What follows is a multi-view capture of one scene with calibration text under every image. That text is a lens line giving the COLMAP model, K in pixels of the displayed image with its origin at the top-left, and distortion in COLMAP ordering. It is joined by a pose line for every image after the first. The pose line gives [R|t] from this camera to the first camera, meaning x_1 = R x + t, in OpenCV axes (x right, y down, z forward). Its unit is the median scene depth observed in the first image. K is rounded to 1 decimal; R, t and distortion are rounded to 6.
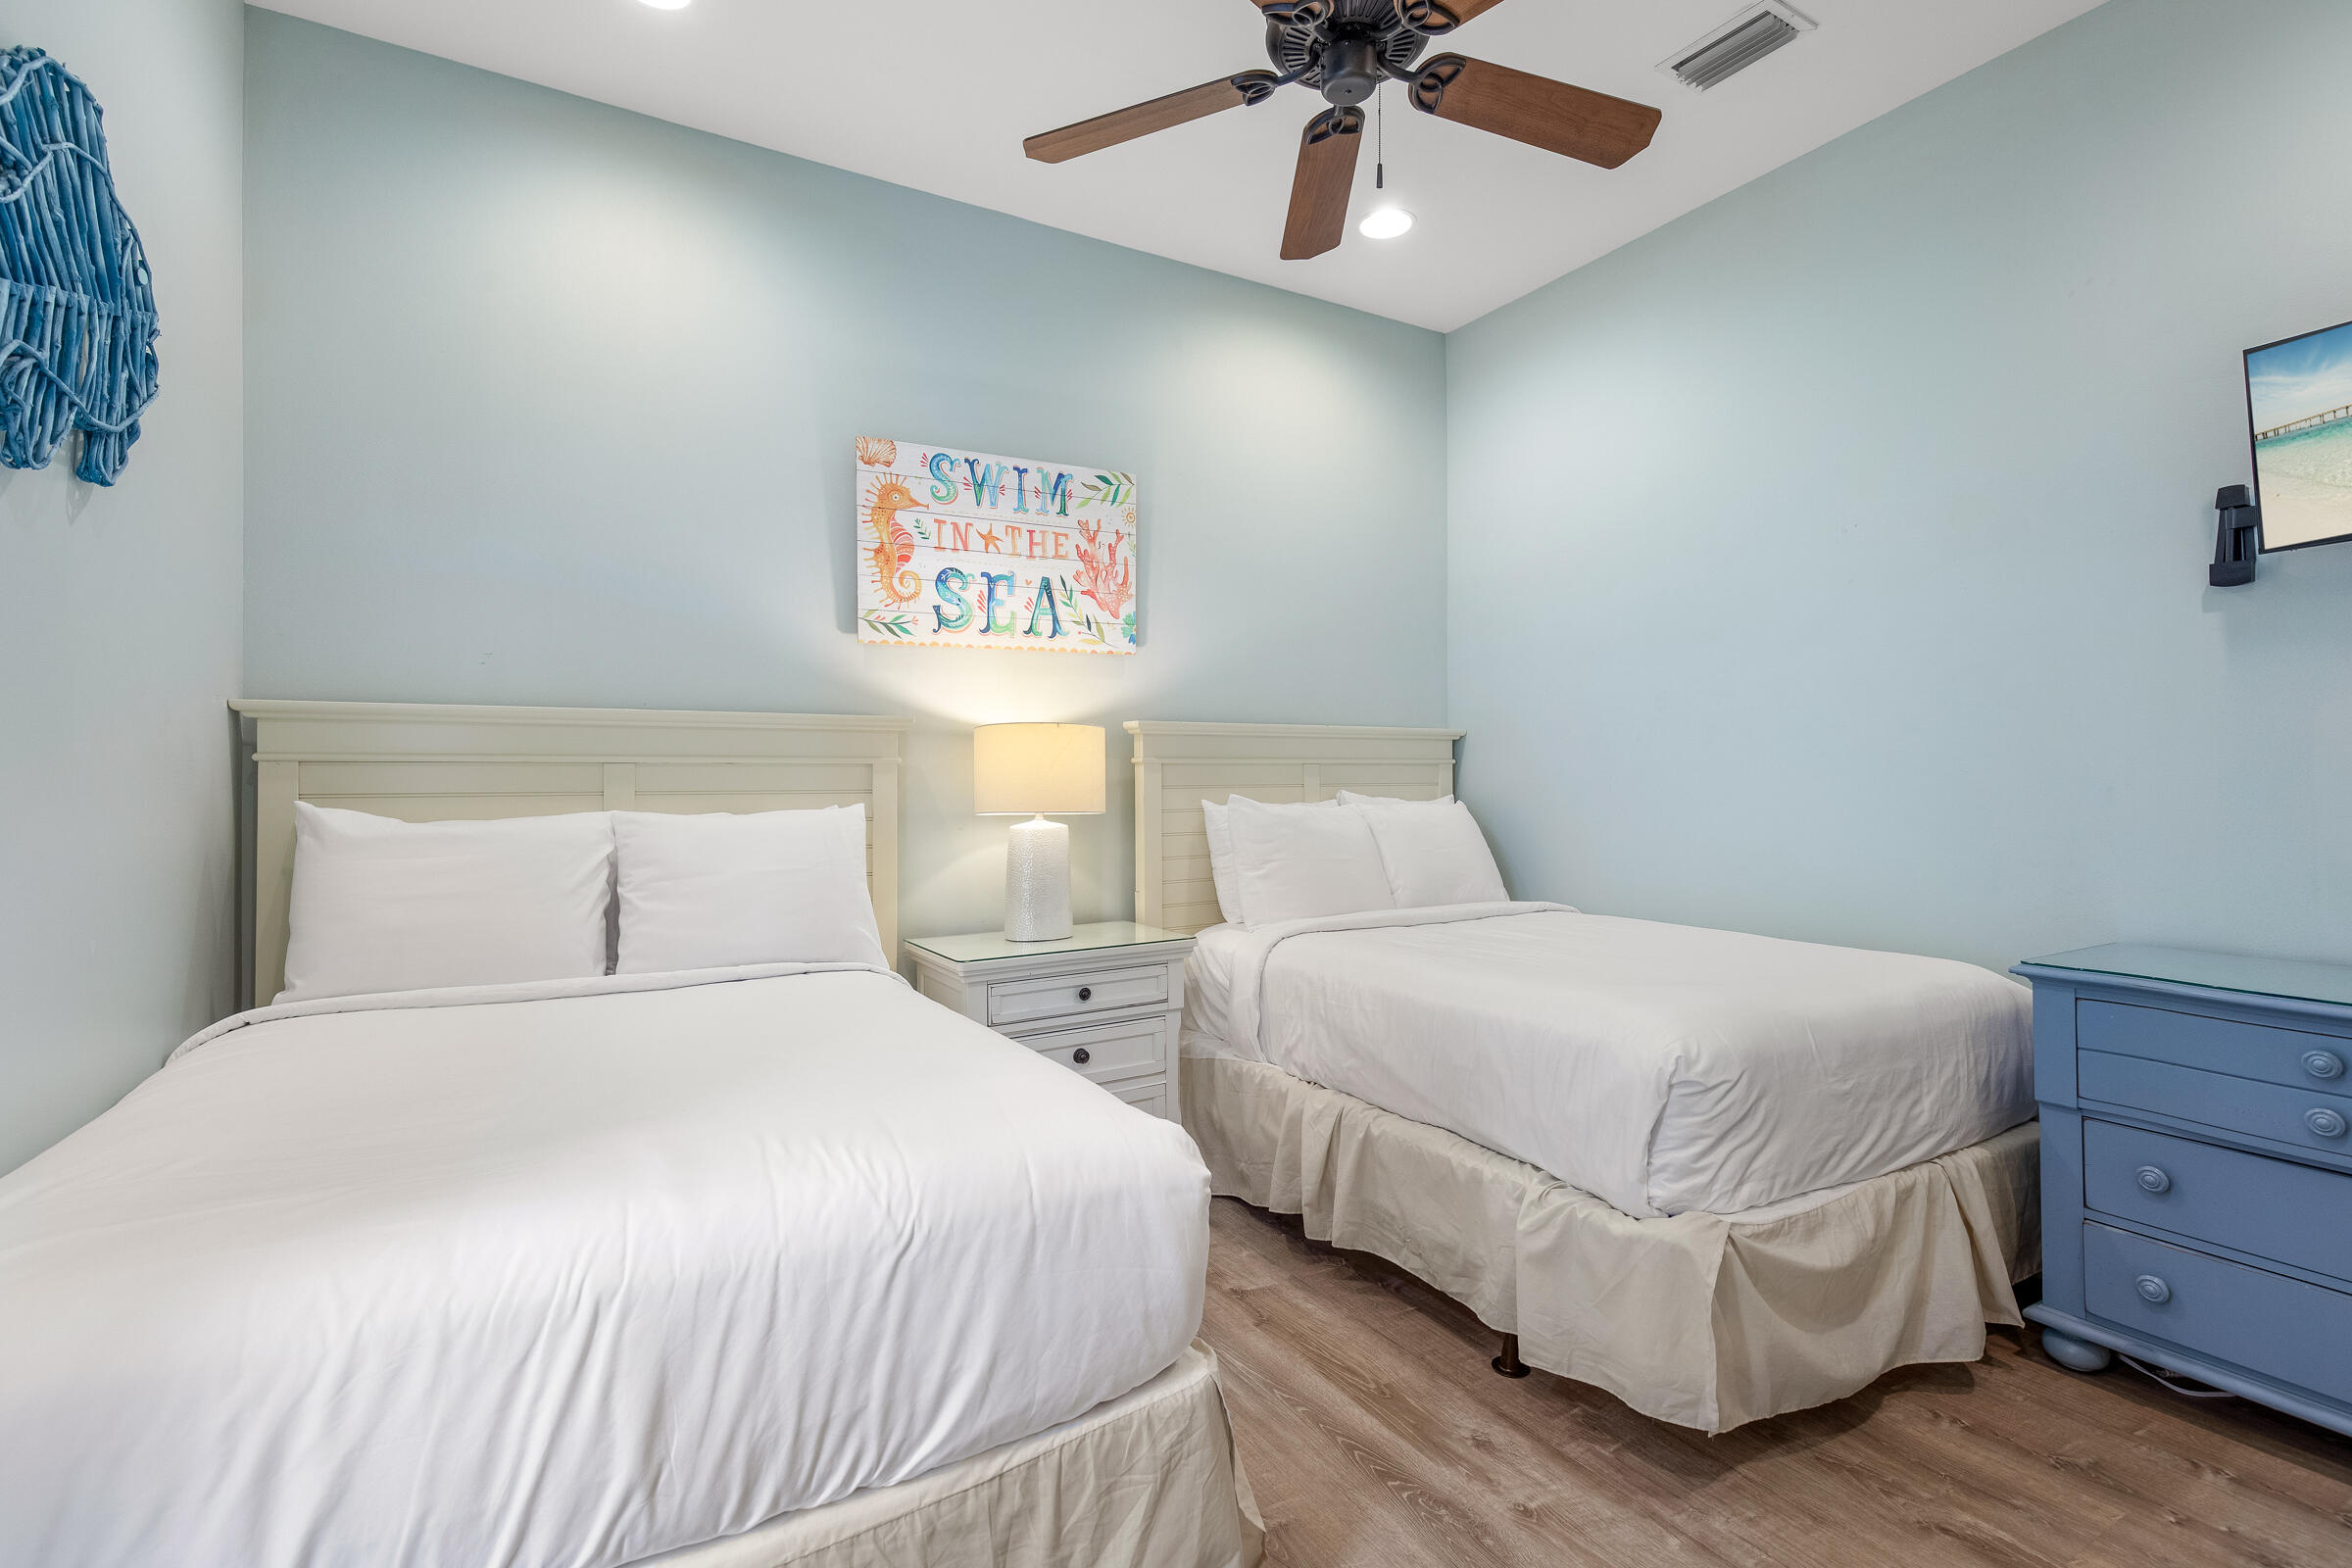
lens RADIAL K [[1079.7, 0, 1176.5], [0, 1079.7, 769.9], [0, 0, 1]] dist [0.023538, 0.000010]
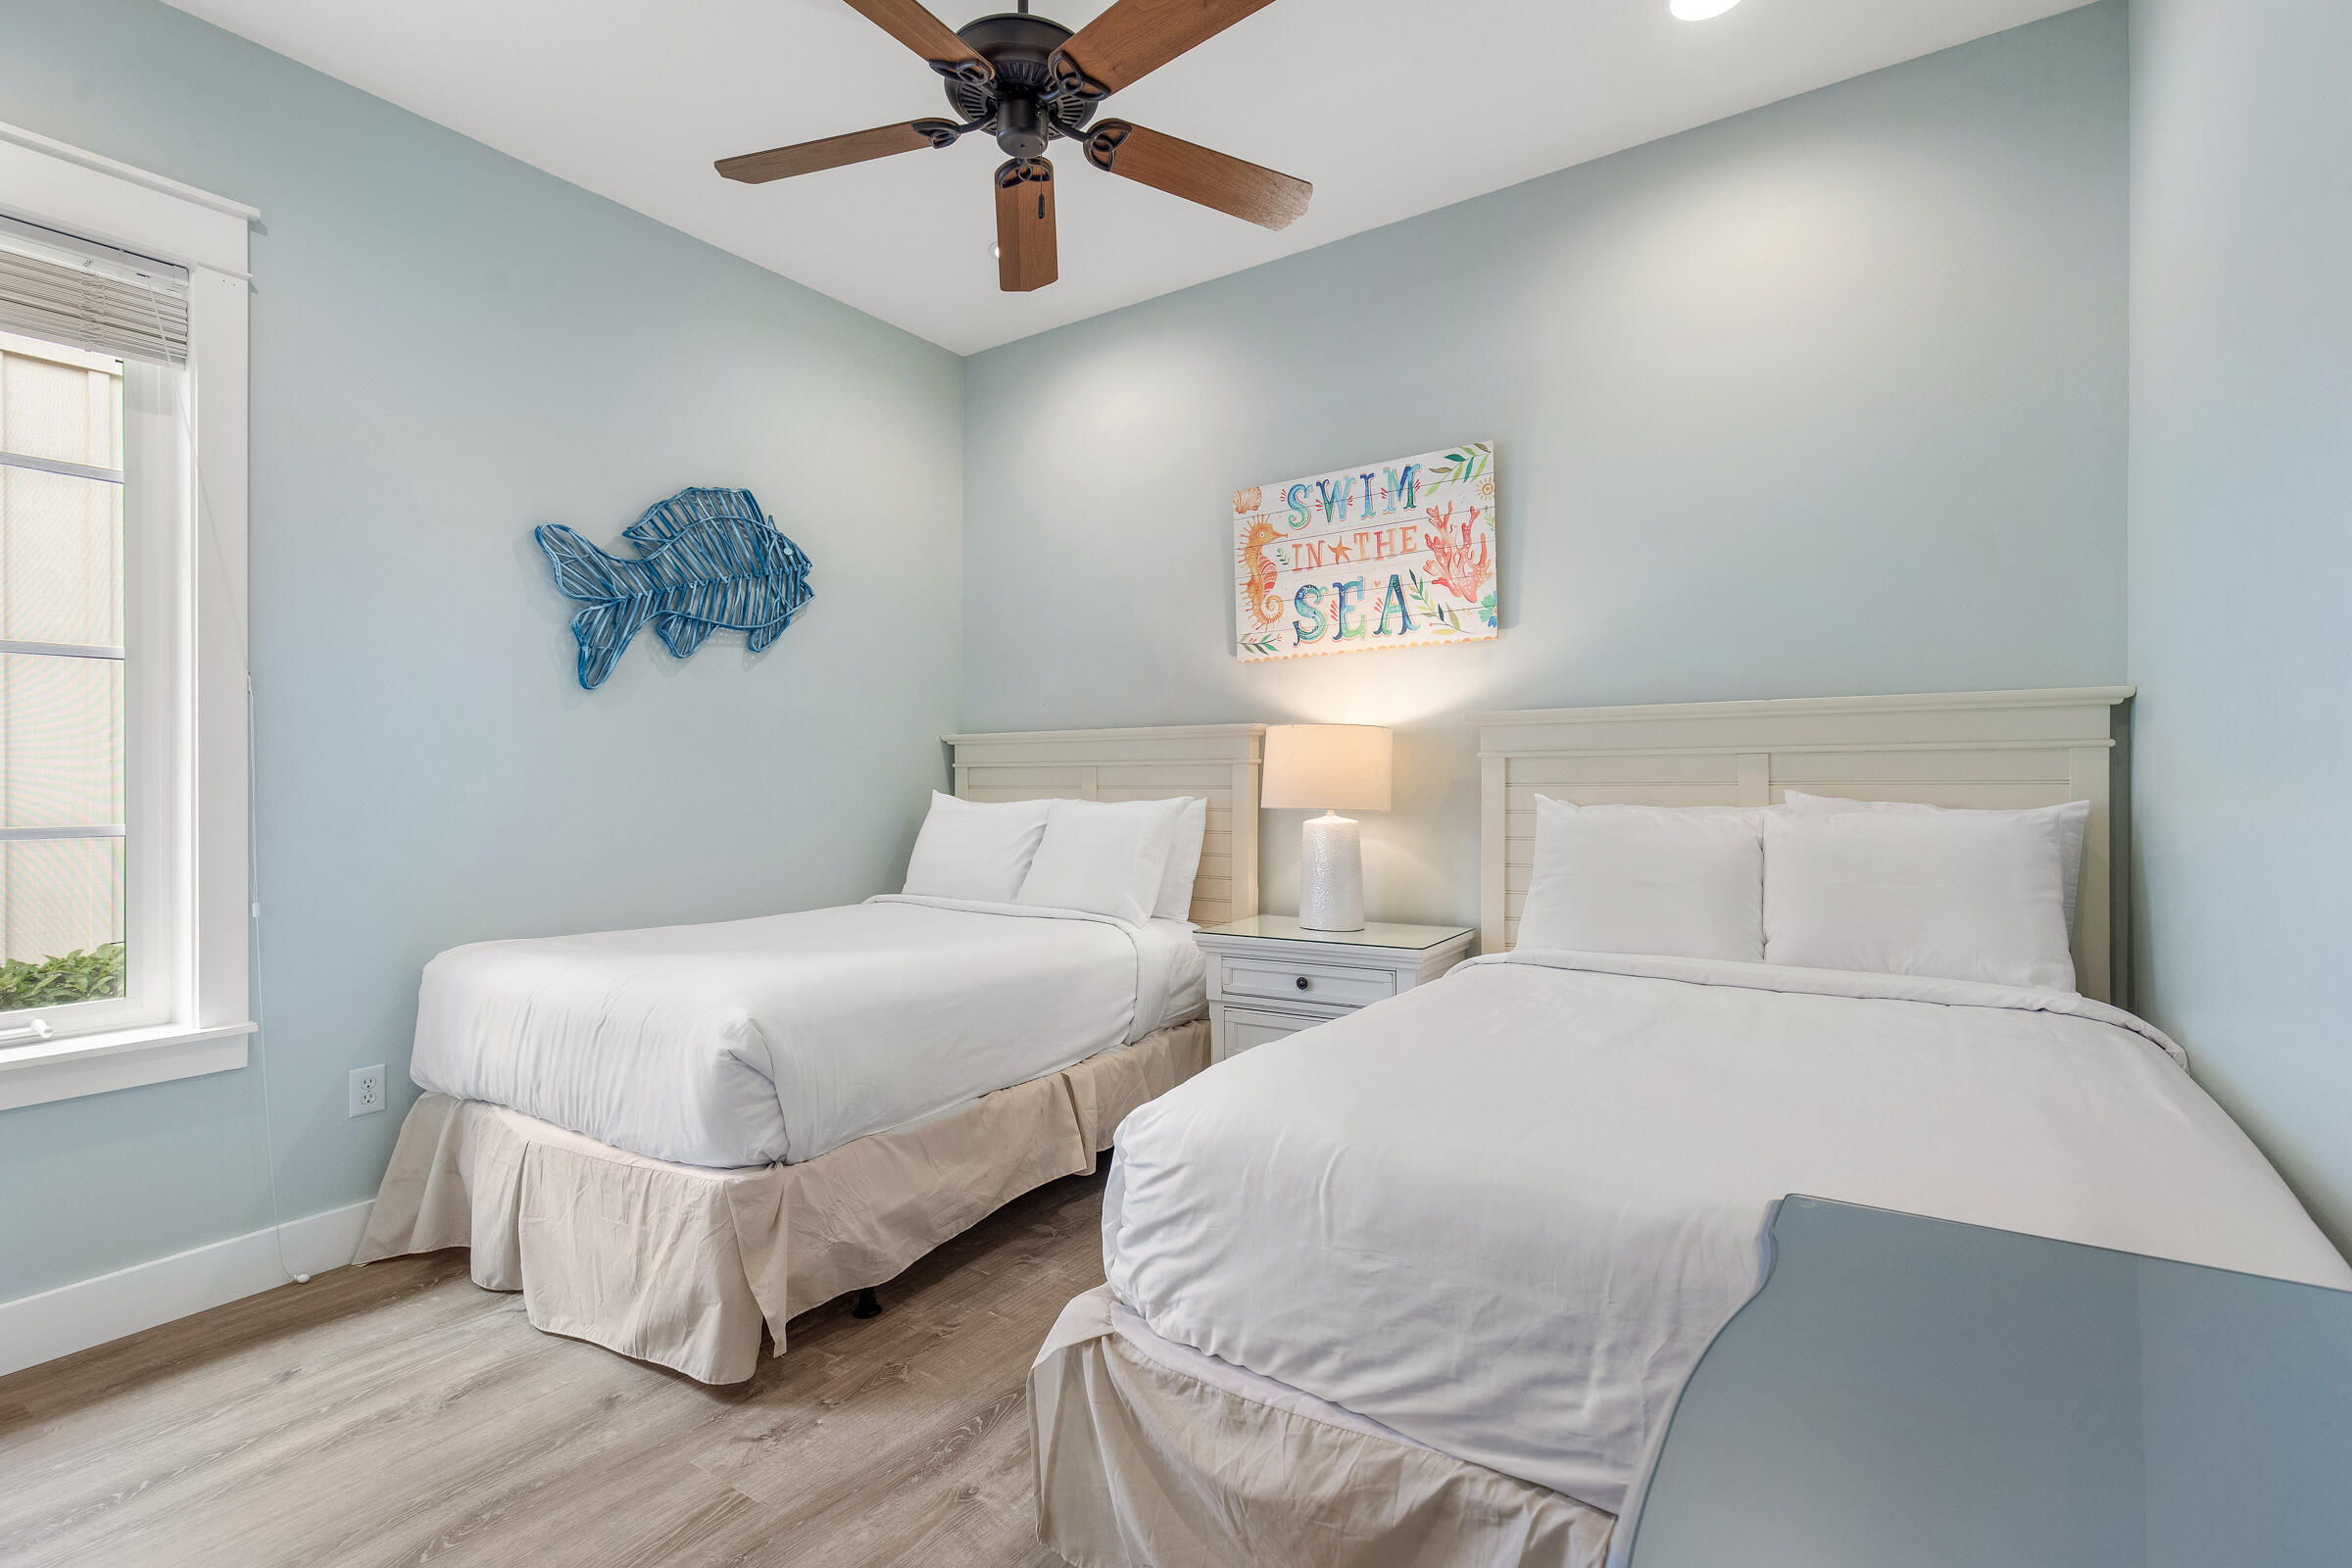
lens RADIAL K [[1069.7, 0, 1181.3], [0, 1069.7, 768.5], [0, 0, 1]] dist [0.024892, -0.004793]
pose [[0.442920, -0.006447, -0.896538, 0.701439], [0.013093, 0.999914, -0.000722, -0.000391], [0.896466, -0.011418, 0.442966, 0.390936]]
